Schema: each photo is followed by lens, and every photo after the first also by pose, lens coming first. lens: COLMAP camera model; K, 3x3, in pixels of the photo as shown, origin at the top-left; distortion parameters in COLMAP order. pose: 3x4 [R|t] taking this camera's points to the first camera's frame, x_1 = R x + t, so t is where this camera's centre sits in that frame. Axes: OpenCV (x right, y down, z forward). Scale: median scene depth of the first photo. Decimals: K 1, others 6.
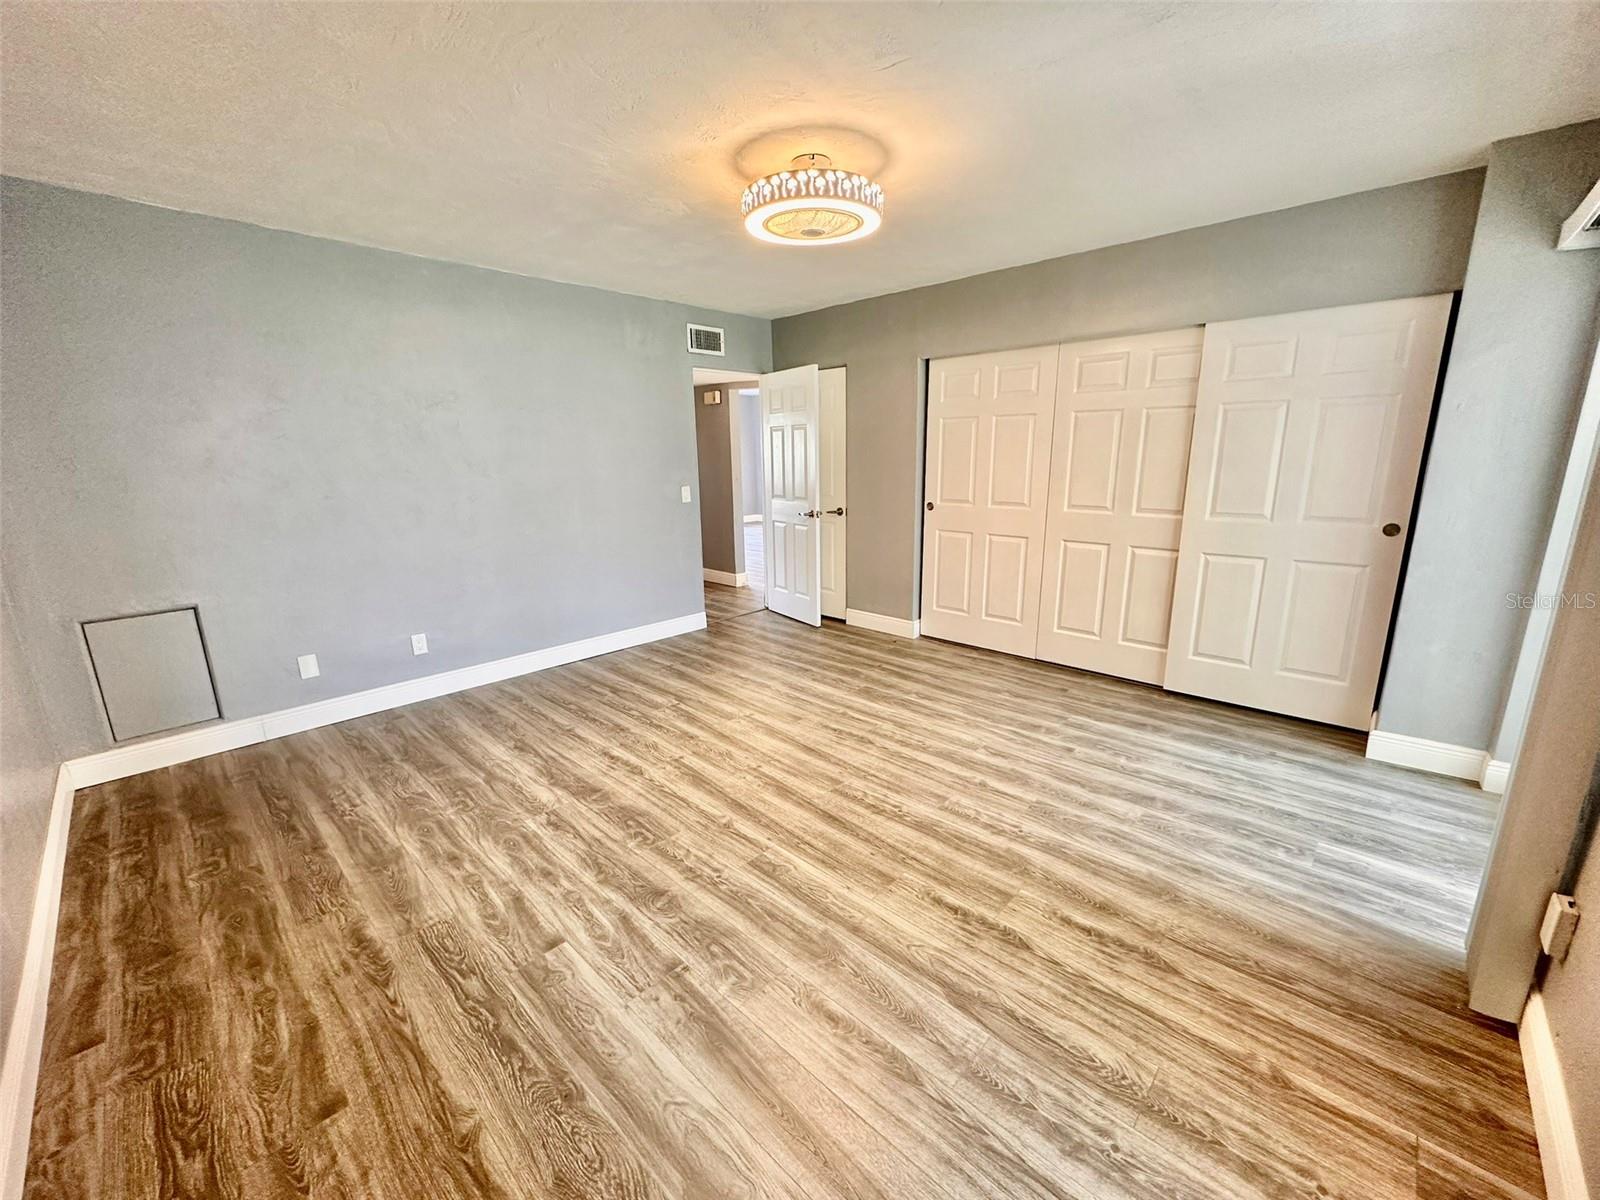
lens RADIAL K [[636.9, 0, 800.9], [0, 636.9, 599.8], [0, 0, 1]] dist [-0.001398, -0.000275]
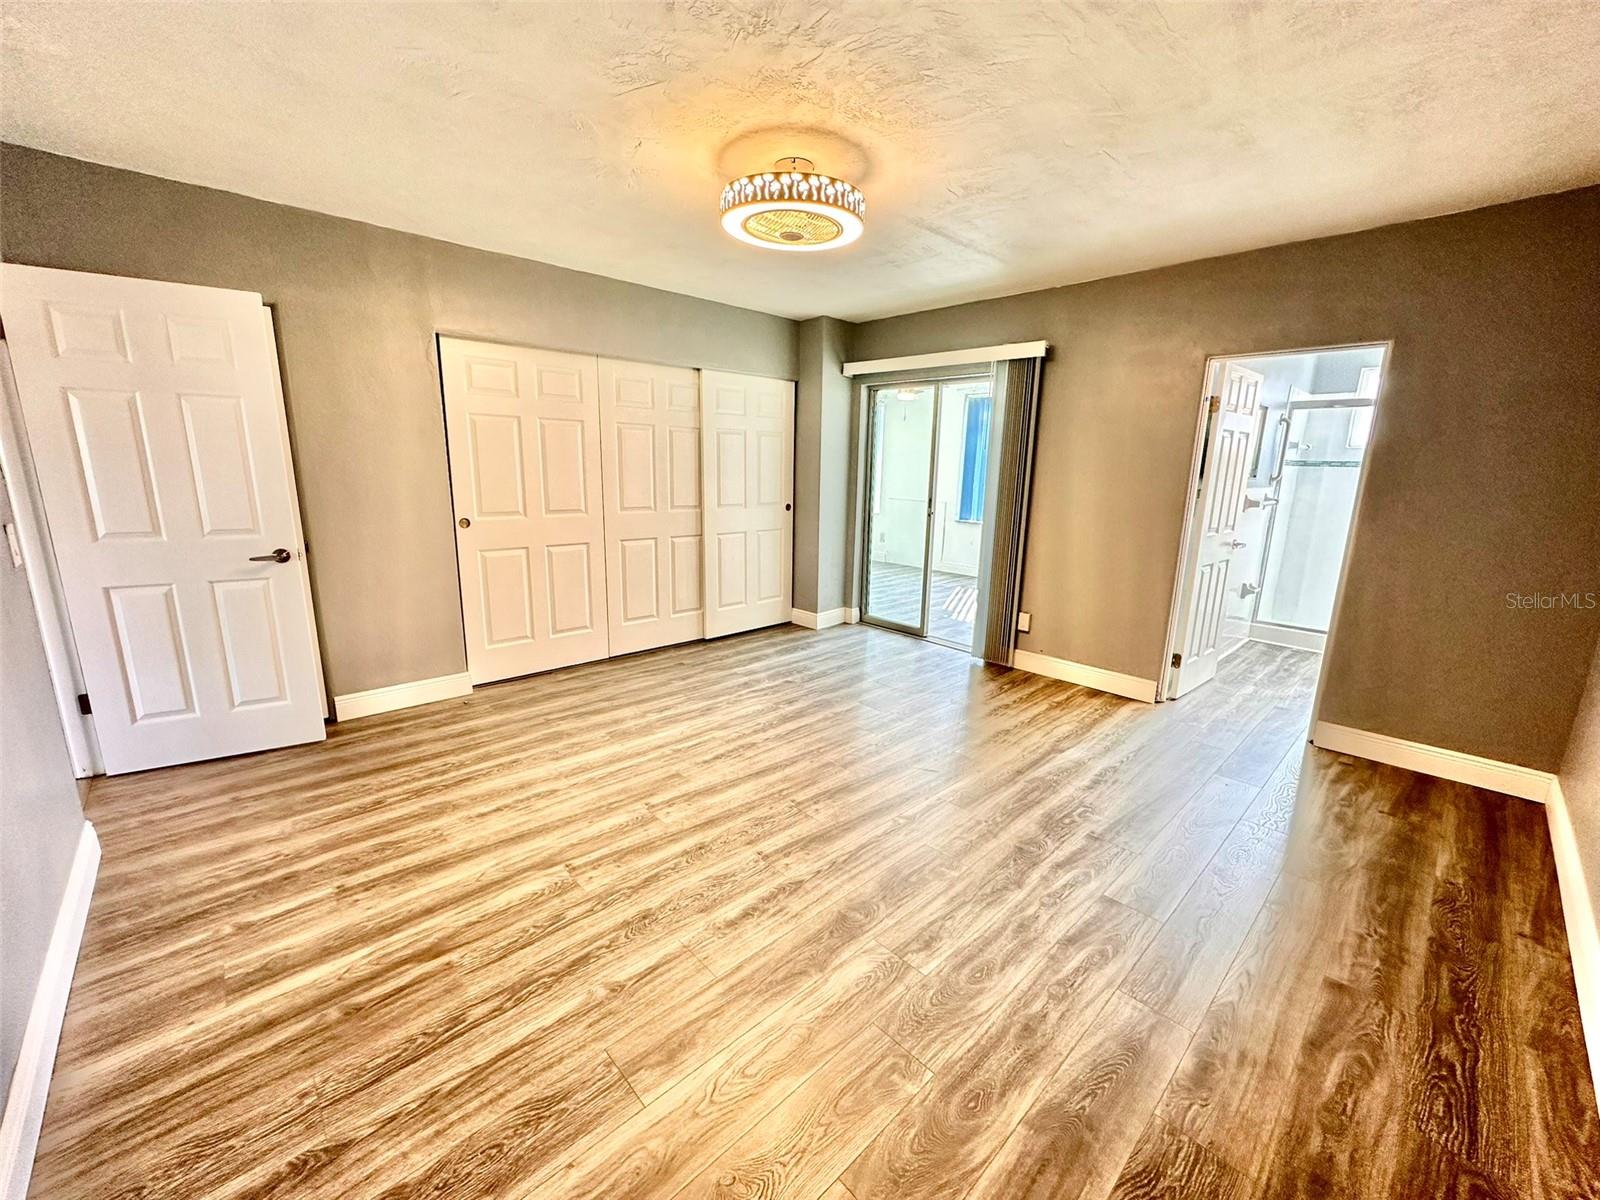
lens RADIAL K [[636.9, 0, 800.9], [0, 636.9, 599.8], [0, 0, 1]] dist [-0.001398, -0.000275]
pose [[0.056246, -0.195347, 0.979120, -0.910431], [0.206420, 0.961760, 0.180025, -0.178006], [-0.976846, 0.191984, 0.094418, 0.859155]]
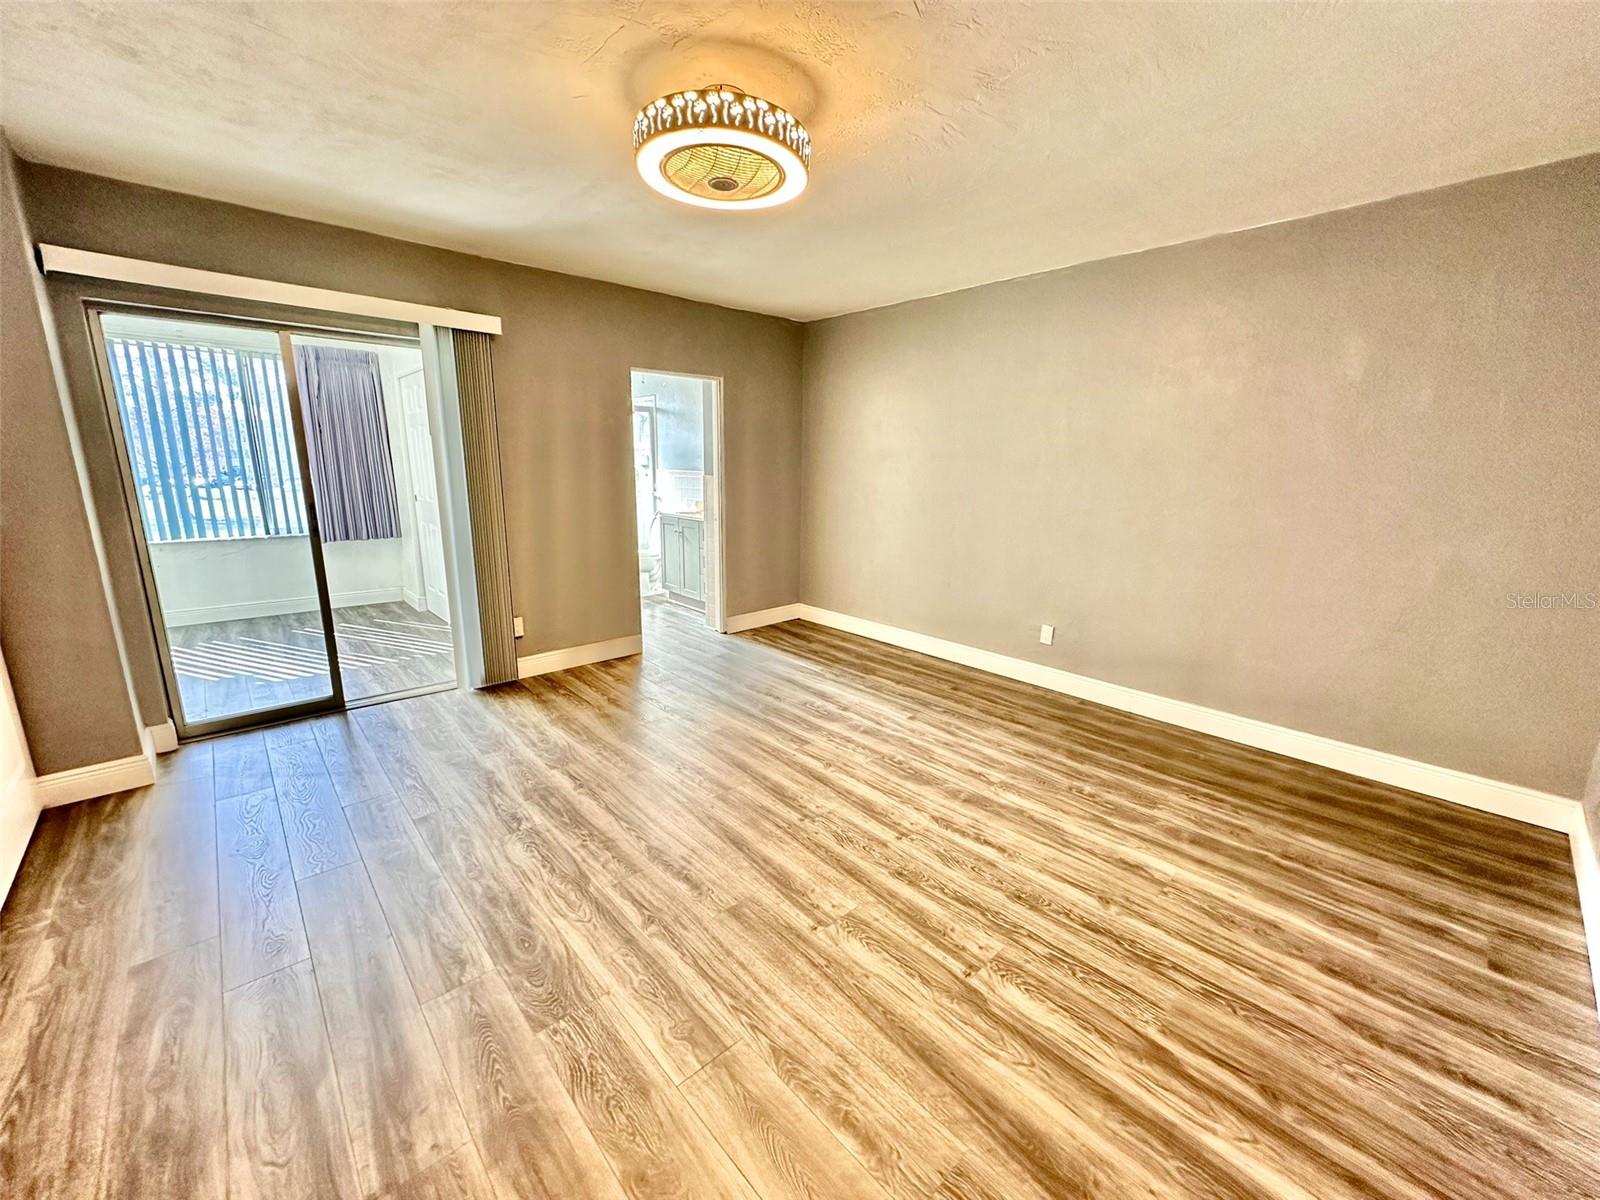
lens RADIAL K [[636.9, 0, 800.9], [0, 636.9, 599.8], [0, 0, 1]] dist [-0.001398, -0.000275]
pose [[-0.997574, -0.013777, 0.068232, -0.121277], [0.016990, 0.902382, 0.430602, -0.383463], [-0.067504, 0.430717, -0.899959, 1.669328]]
